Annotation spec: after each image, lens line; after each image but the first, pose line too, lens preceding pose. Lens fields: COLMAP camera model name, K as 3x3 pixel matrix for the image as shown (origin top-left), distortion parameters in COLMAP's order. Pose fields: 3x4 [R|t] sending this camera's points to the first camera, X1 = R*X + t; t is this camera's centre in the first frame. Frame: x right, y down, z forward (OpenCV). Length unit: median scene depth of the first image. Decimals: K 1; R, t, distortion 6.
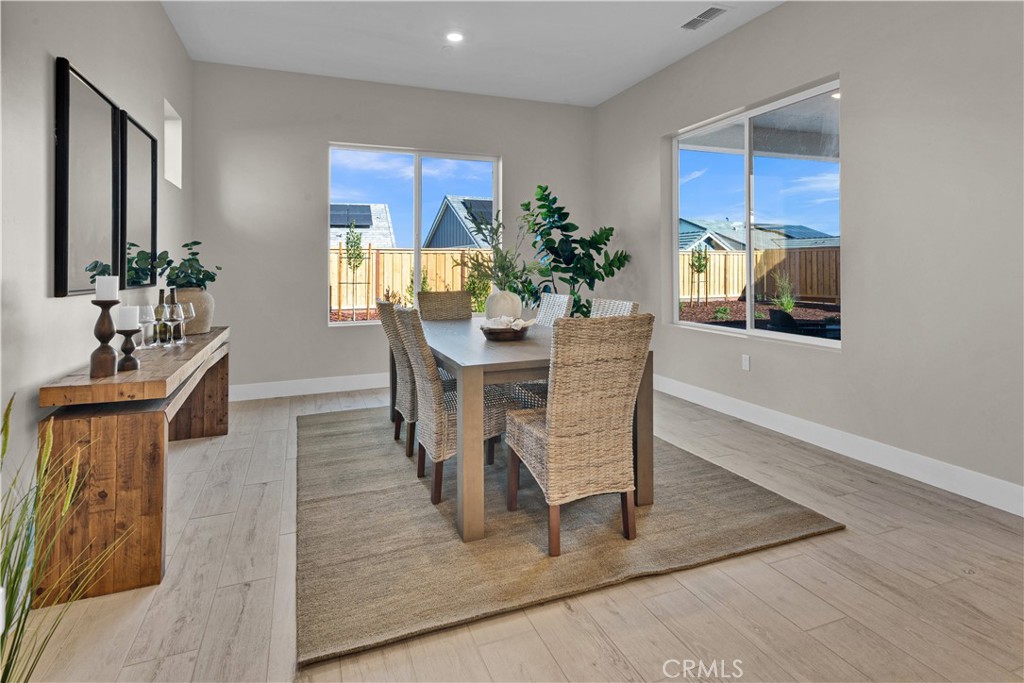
lens RADIAL K [[527.7, 0, 507.4], [0, 527.7, 249.6], [0, 0, 1]] dist [0.025876, 0.000398]
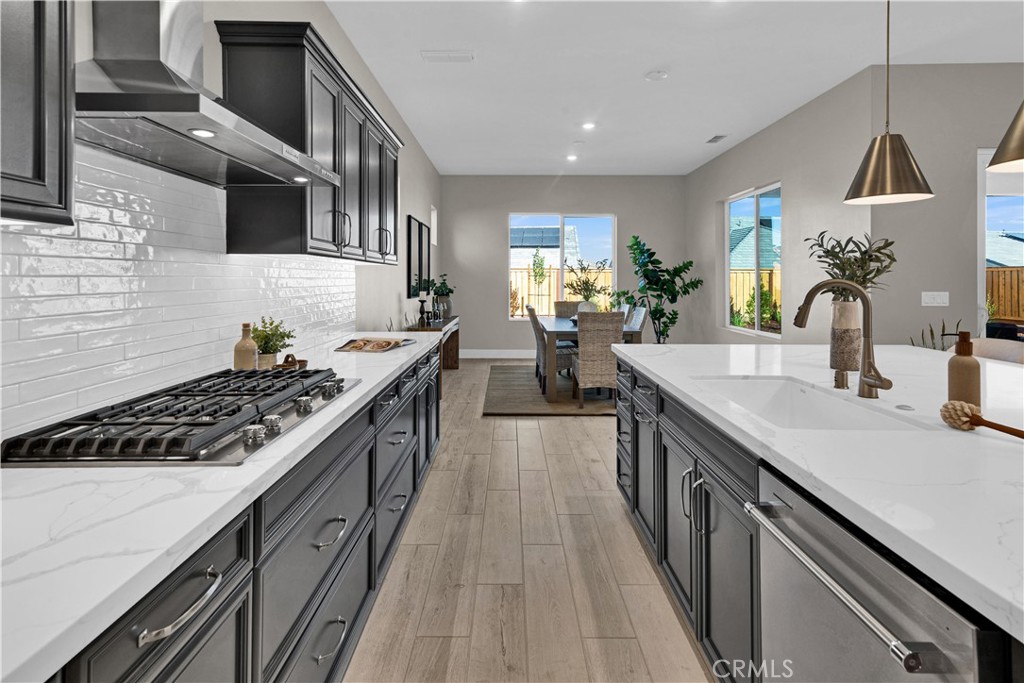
lens RADIAL K [[527.7, 0, 511.0], [0, 527.7, 279.4], [0, 0, 1]] dist [0.025876, 0.000398]
pose [[0.932843, 0.009047, -0.360168, 0.338139], [0.002513, 0.999497, 0.031613, -0.049968], [0.360273, -0.030395, 0.932352, -0.703536]]
